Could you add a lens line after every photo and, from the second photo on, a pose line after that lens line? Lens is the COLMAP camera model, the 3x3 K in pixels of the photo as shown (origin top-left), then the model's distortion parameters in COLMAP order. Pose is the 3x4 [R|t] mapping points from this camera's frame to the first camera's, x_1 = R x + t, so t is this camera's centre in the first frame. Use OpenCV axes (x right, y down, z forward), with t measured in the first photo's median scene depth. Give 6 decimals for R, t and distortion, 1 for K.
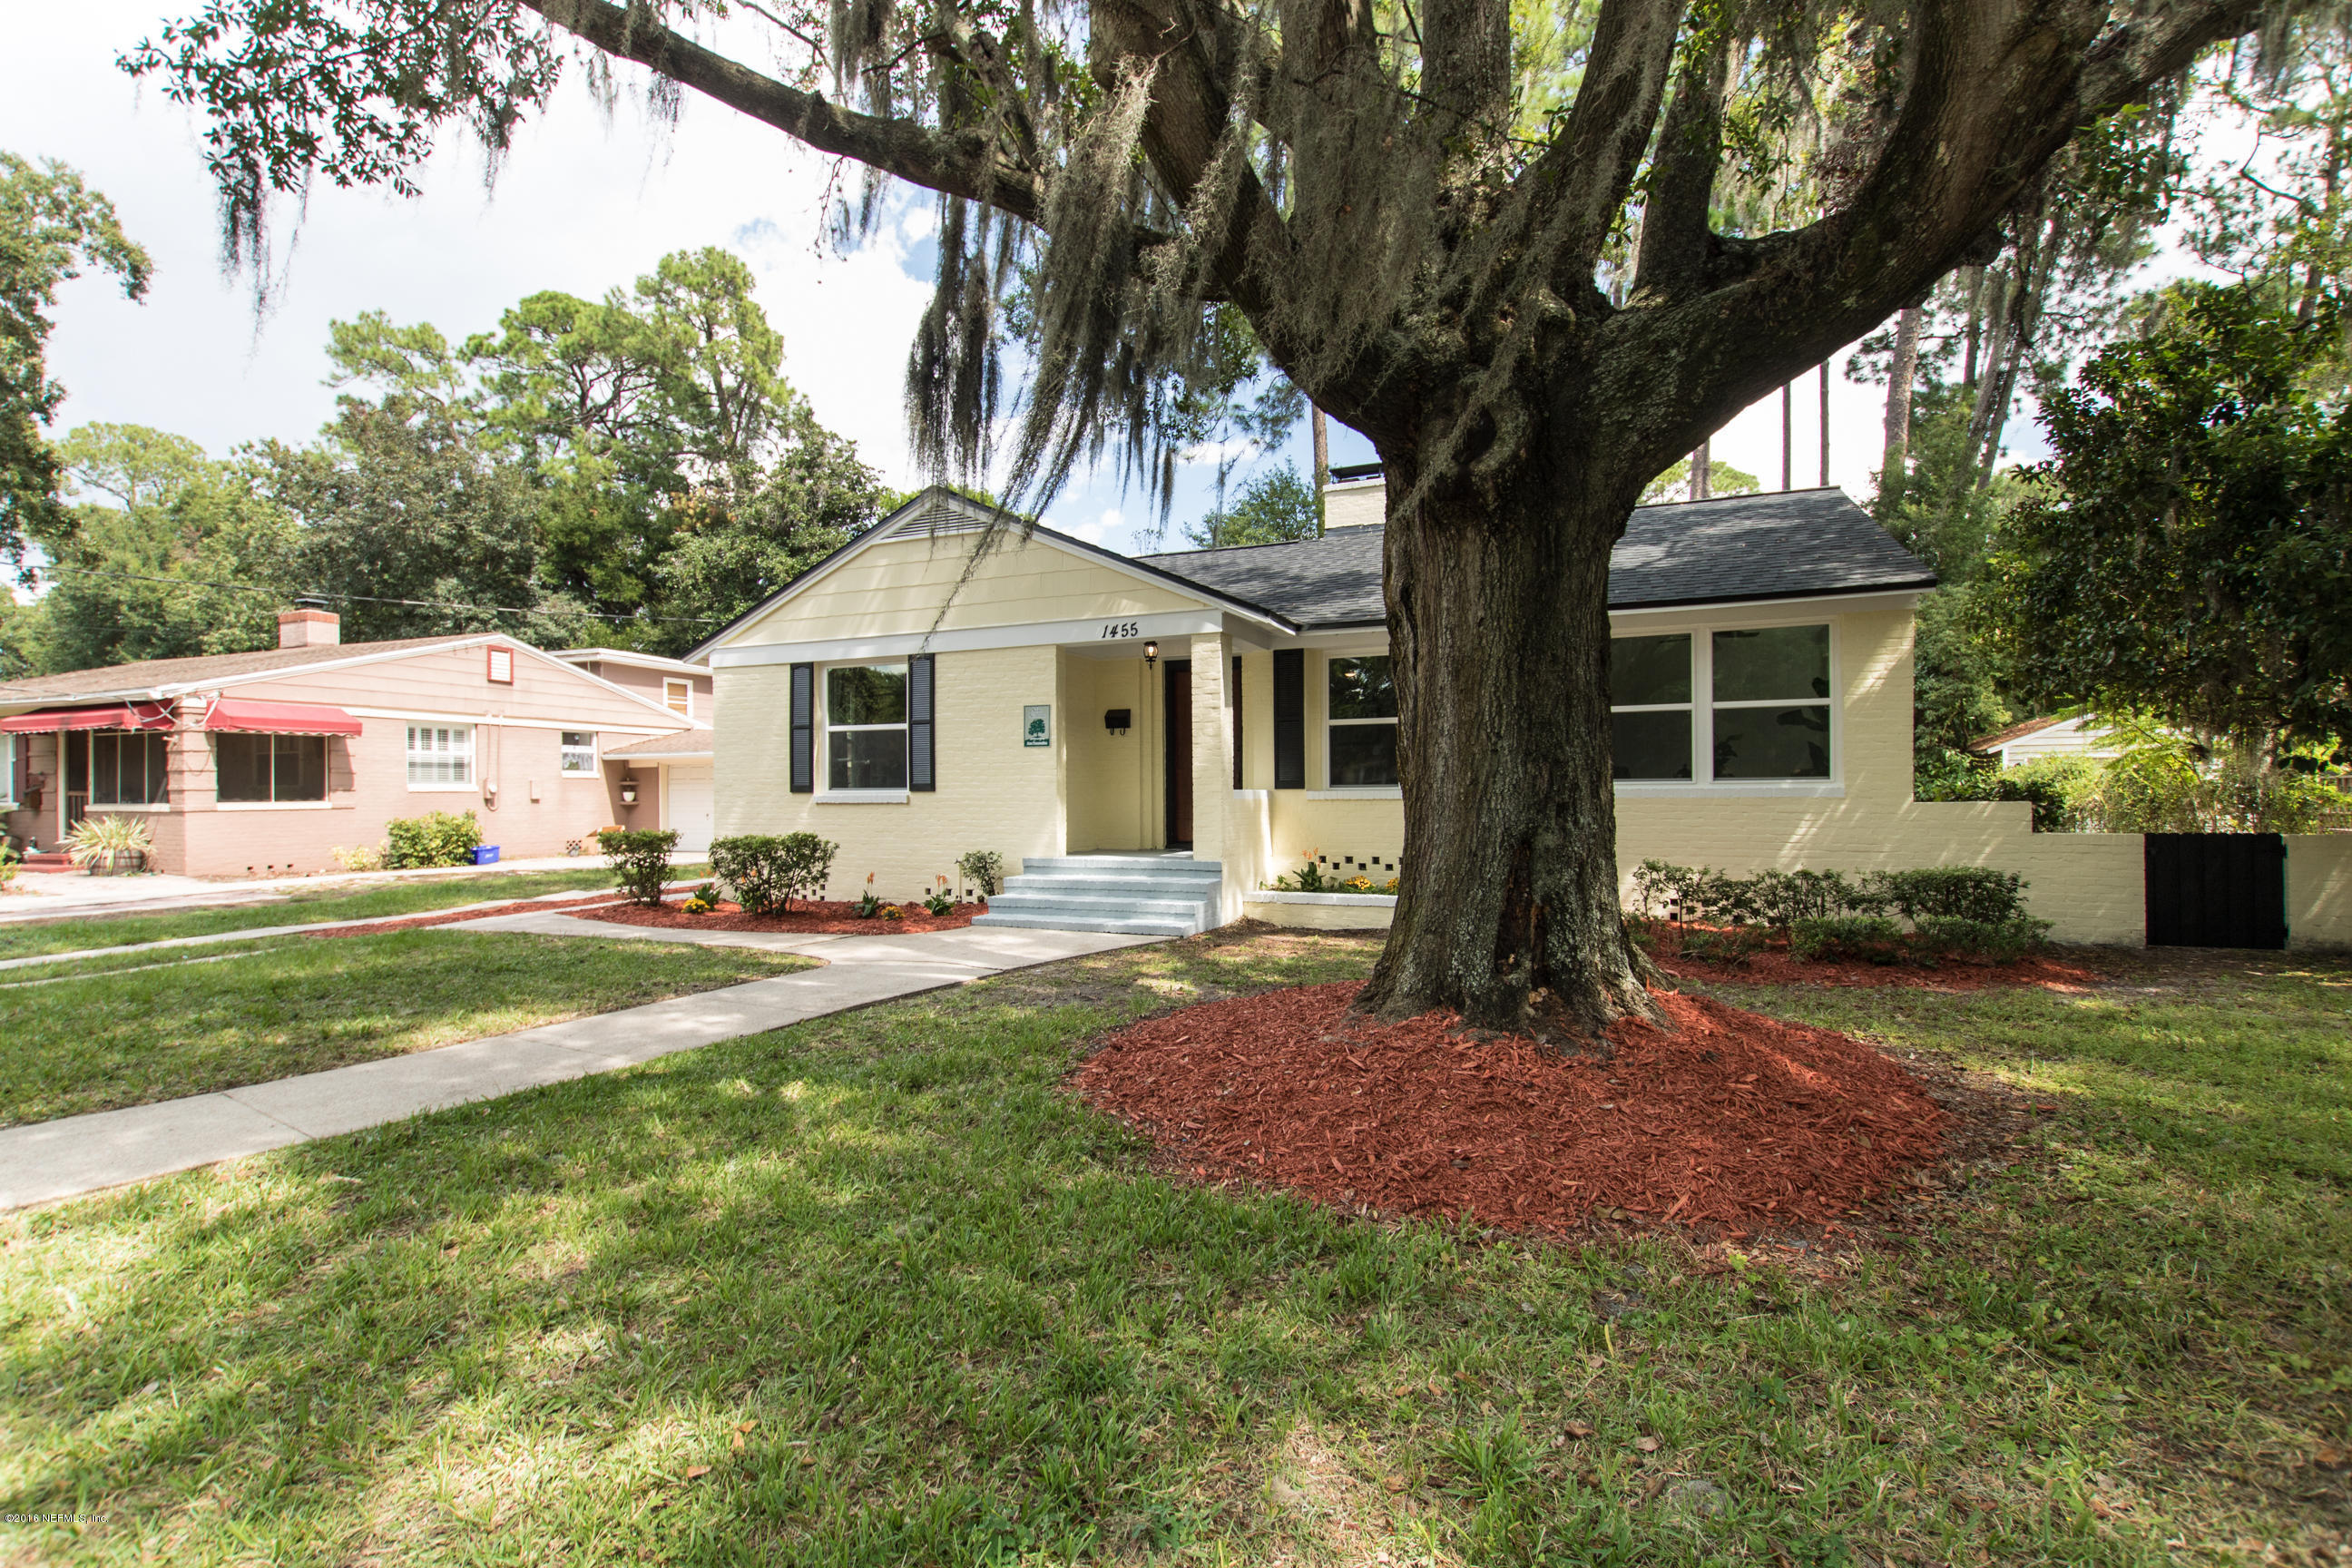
lens RADIAL K [[1062.3, 0, 1175.1], [0, 1062.3, 787.1], [0, 0, 1]] dist [0.014760, -0.008395]
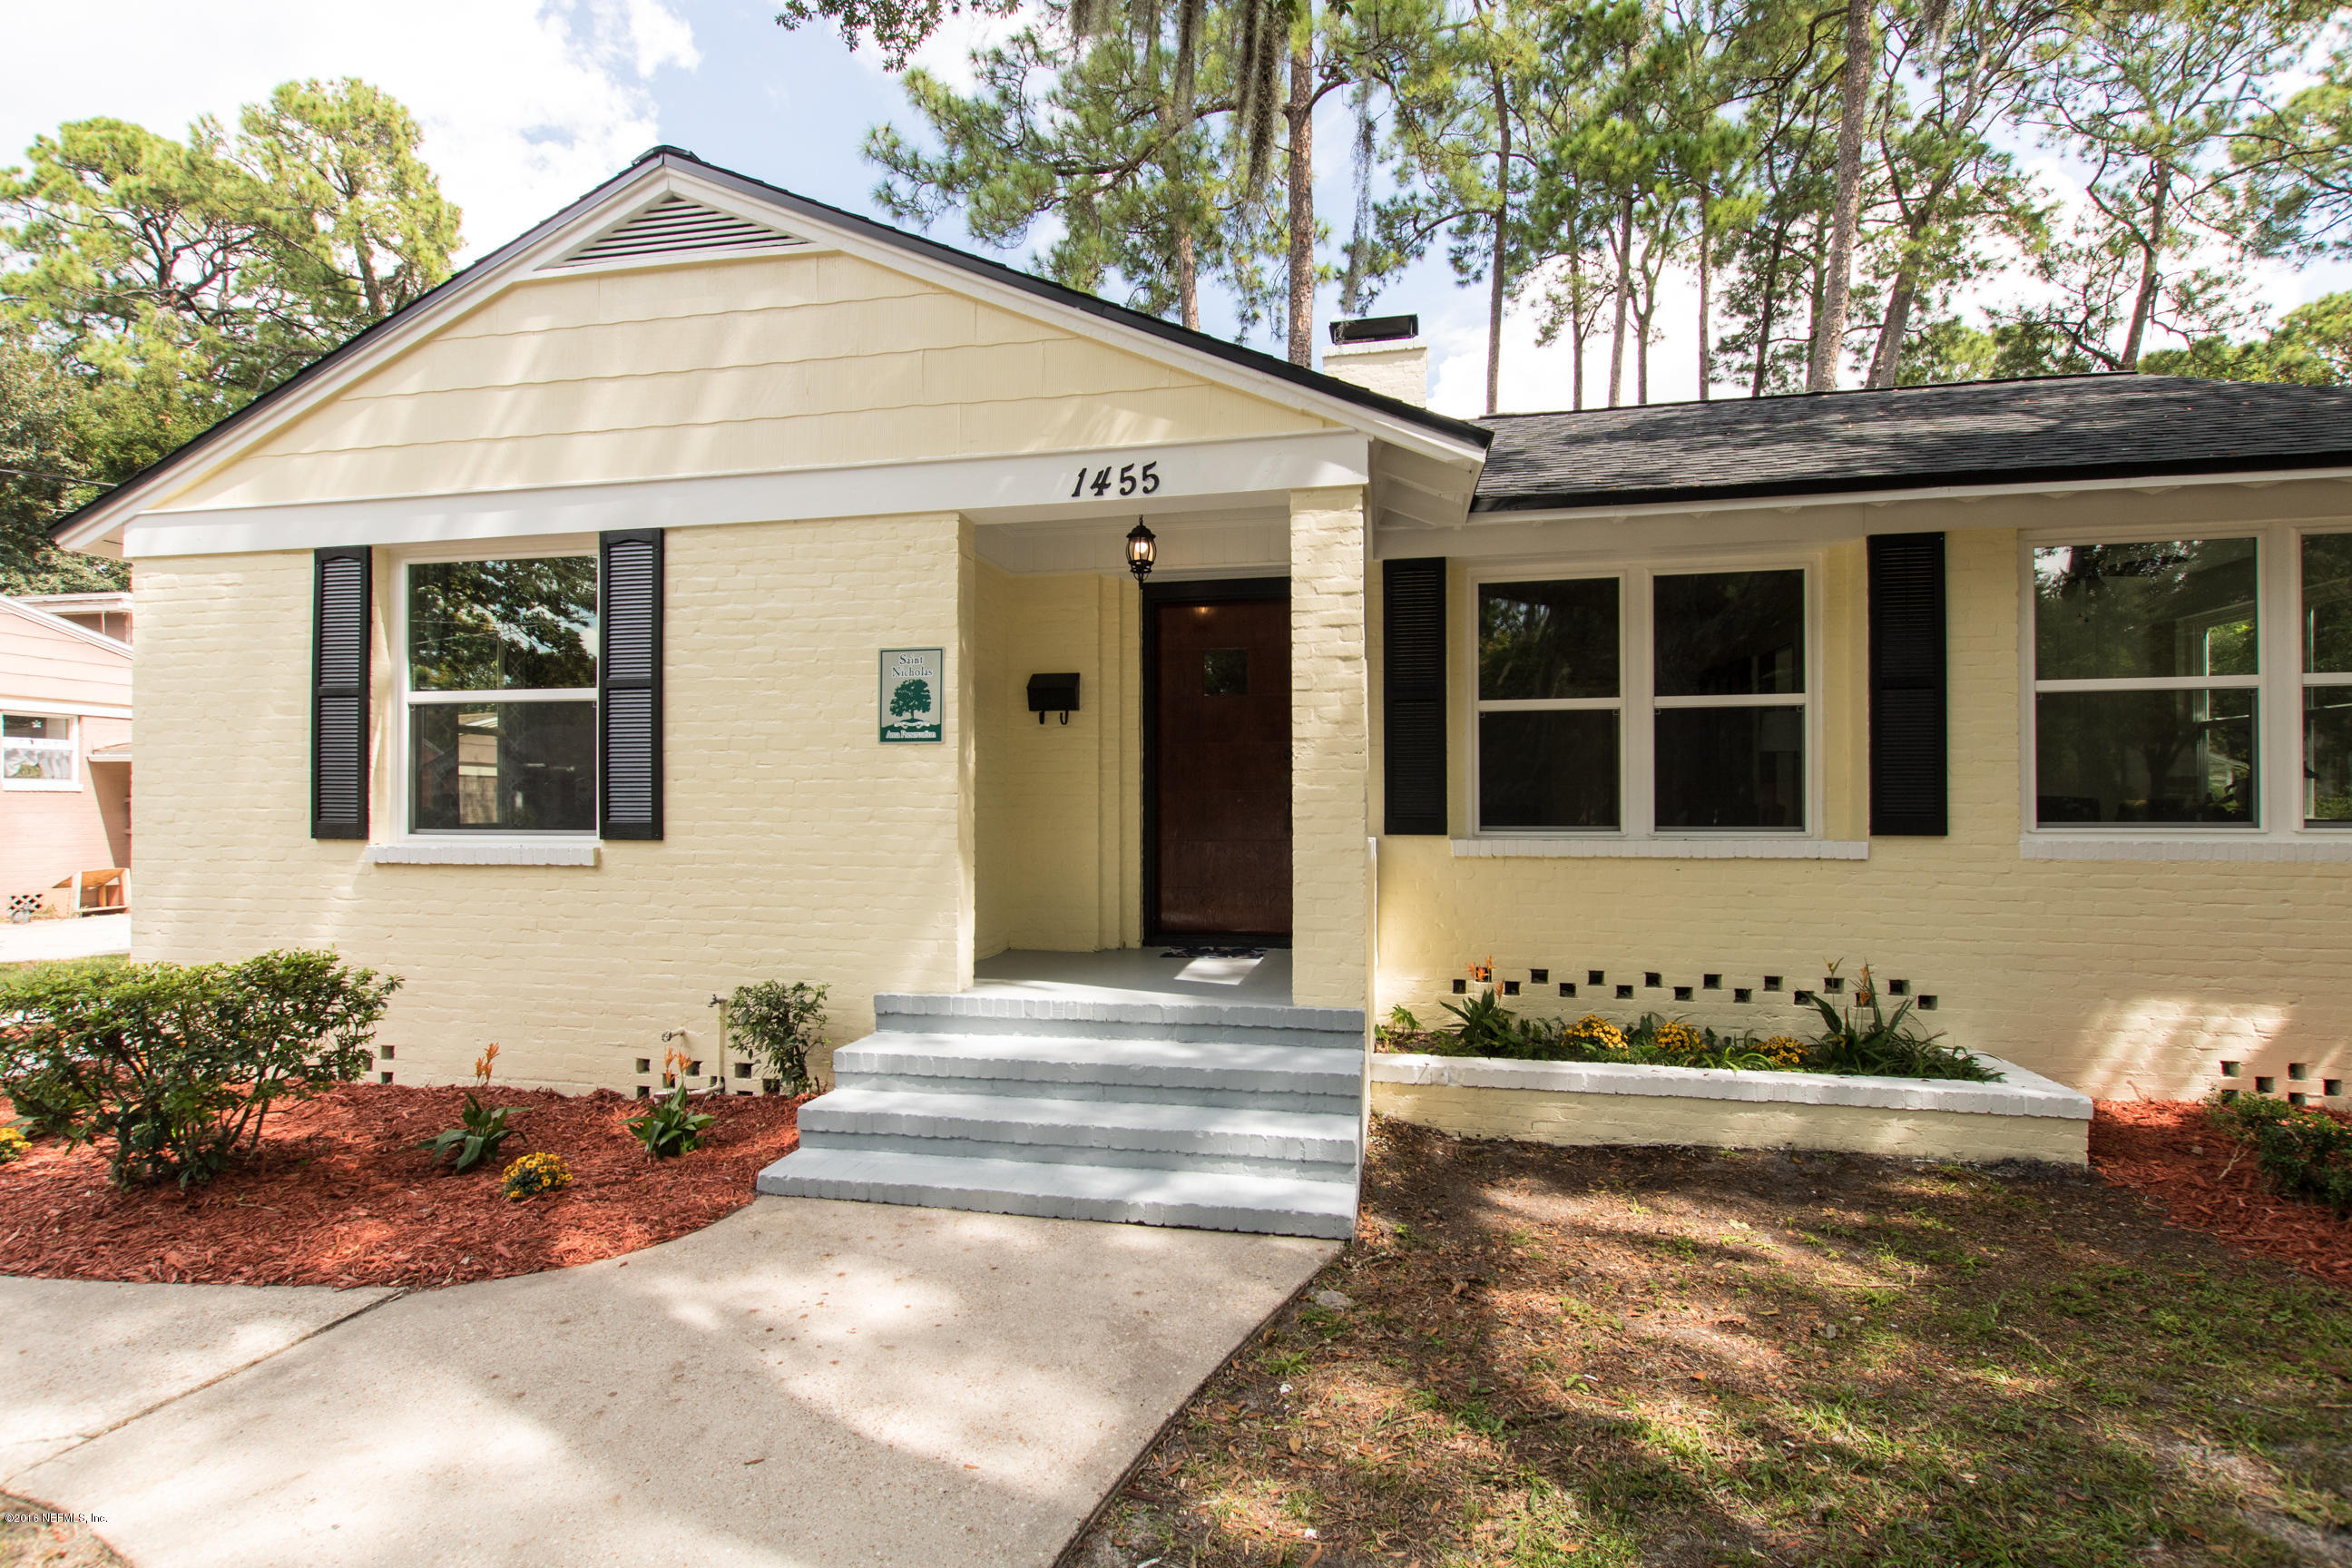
lens RADIAL K [[1088.7, 0, 1171.4], [0, 1088.7, 792.3], [0, 0, 1]] dist [0.018711, -0.010329]
pose [[0.978666, 0.006669, 0.205348, -0.111396], [-0.005375, 0.999962, -0.006859, -0.014004], [-0.205386, 0.005609, 0.978665, 0.509216]]
